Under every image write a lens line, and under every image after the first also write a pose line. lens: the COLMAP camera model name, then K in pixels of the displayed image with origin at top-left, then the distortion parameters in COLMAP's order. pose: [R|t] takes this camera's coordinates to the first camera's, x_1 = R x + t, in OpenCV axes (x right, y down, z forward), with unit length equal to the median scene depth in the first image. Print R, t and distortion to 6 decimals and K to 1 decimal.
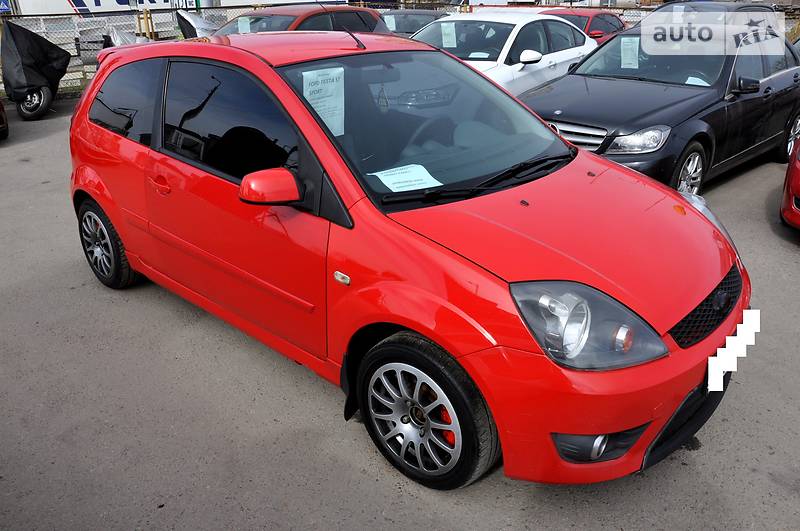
lens RADIAL K [[624.0, 0, 399.6], [0, 624.0, 265.1], [0, 0, 1]] dist [-0.160801, 0.126172]
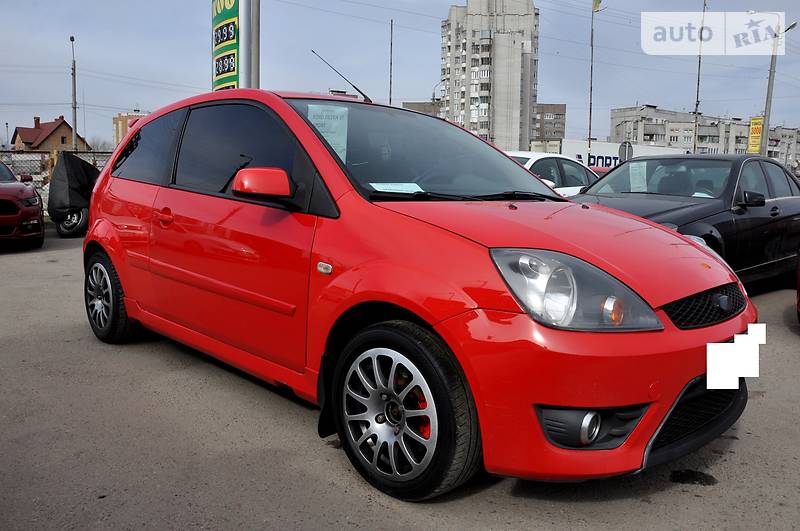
lens RADIAL K [[624.0, 0, 399.6], [0, 624.0, 265.1], [0, 0, 1]] dist [-0.160801, 0.126172]
pose [[0.998238, 0.039260, -0.044492, 0.068677], [-0.049961, 0.960643, -0.273255, 0.276510], [0.032013, 0.274997, 0.960912, 0.060079]]
